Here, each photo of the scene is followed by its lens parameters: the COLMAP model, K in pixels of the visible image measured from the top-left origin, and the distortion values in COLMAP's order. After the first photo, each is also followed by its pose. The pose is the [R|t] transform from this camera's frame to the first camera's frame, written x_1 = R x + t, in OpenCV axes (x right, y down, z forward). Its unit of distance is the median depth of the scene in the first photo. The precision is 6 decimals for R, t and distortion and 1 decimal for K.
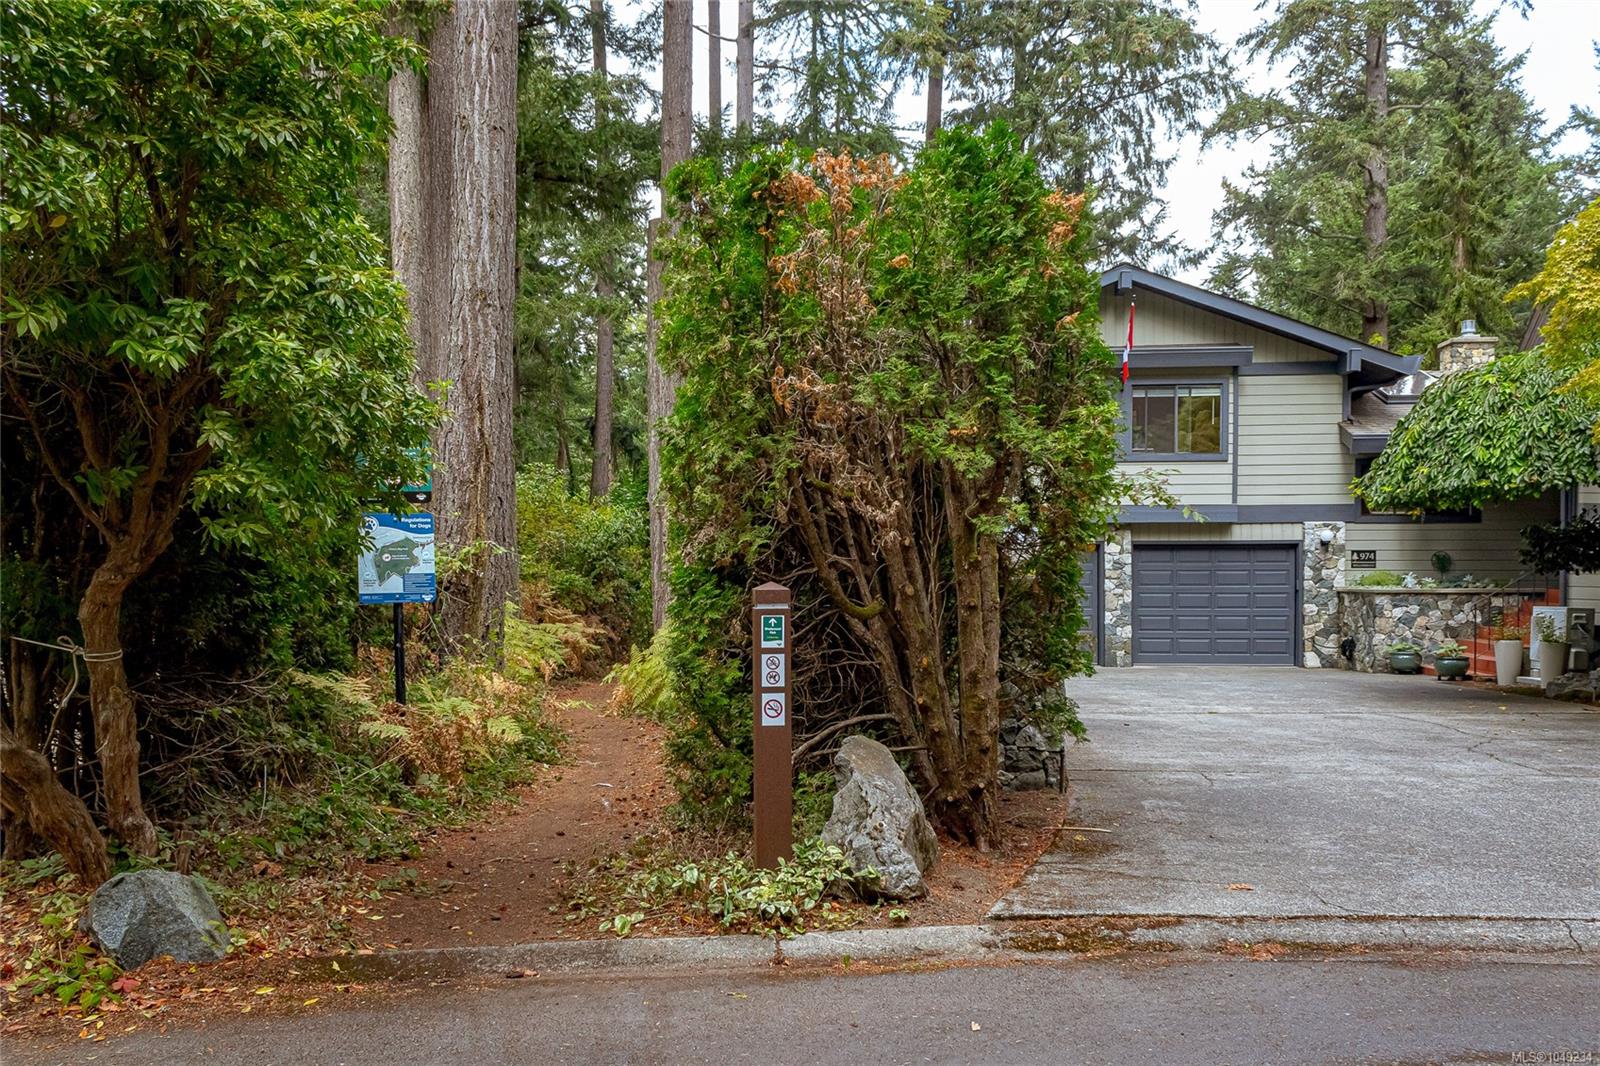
lens RADIAL K [[1262.3, 0, 802.3], [0, 1262.3, 550.5], [0, 0, 1]] dist [0.000011, -0.004932]
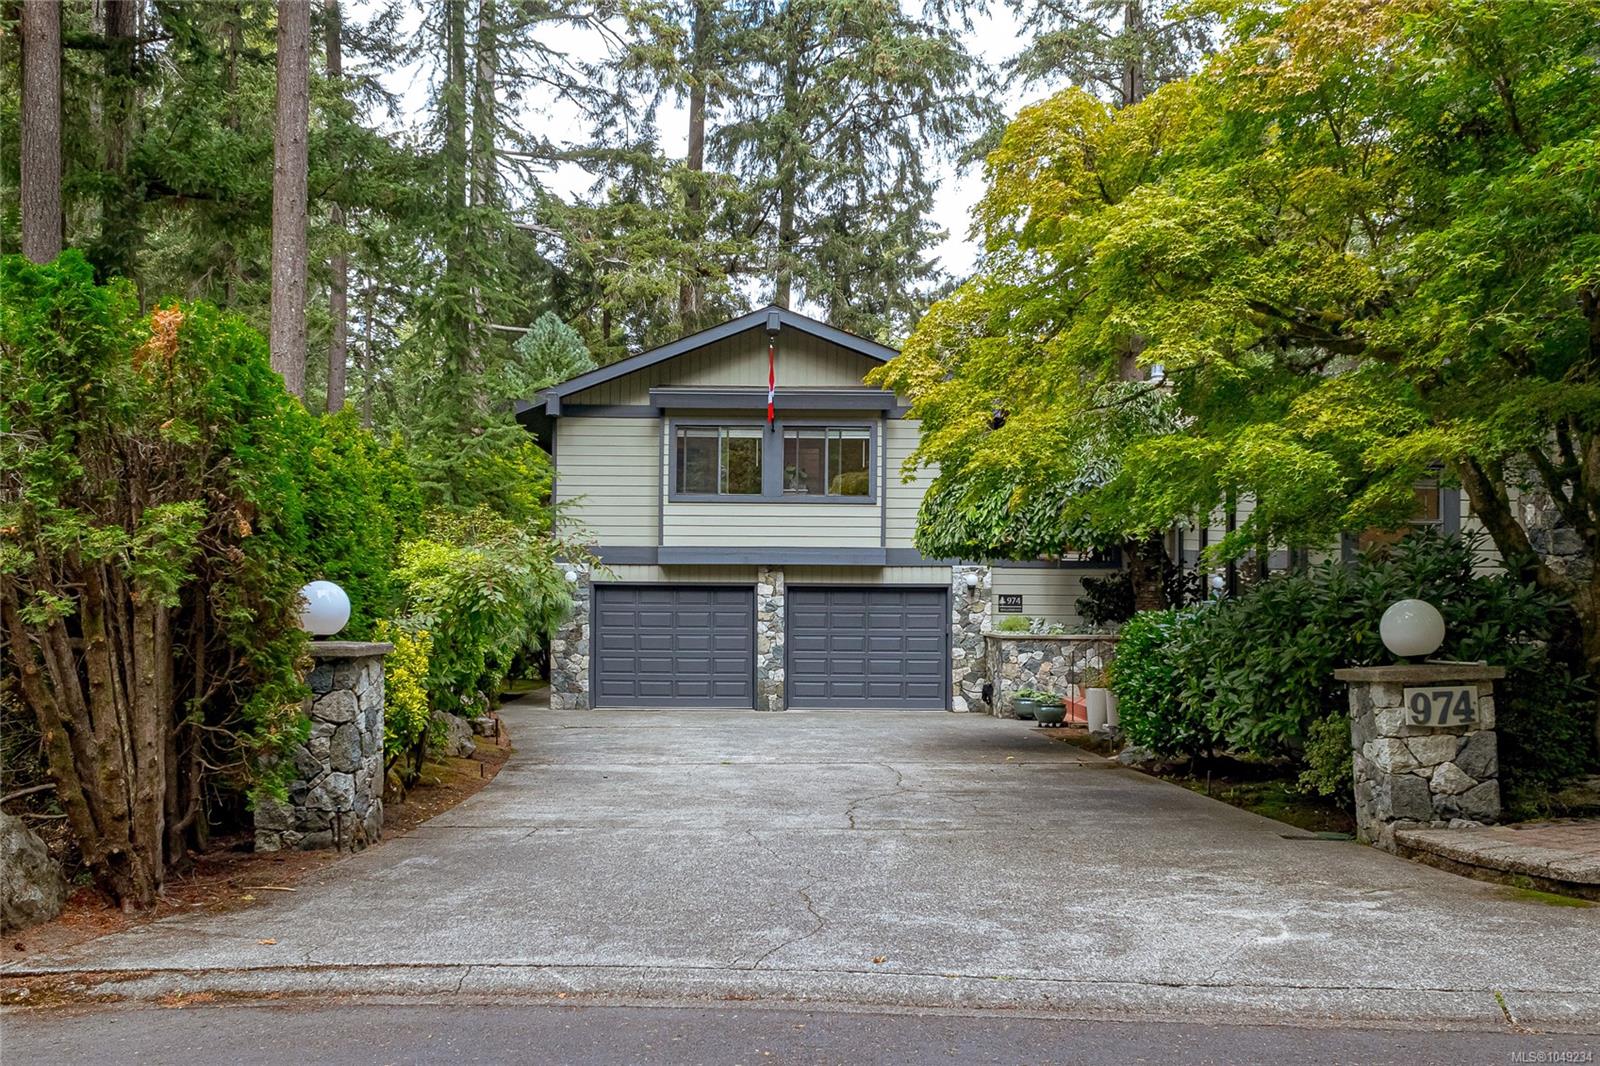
lens RADIAL K [[1369.0, 0, 798.3], [0, 1369.0, 516.0], [0, 0, 1]] dist [0.048228, -0.012093]
pose [[0.996633, 0.011806, 0.081133, 0.187775], [-0.008568, 0.999157, -0.040138, -0.017314], [-0.081538, 0.039307, 0.995895, -0.072825]]
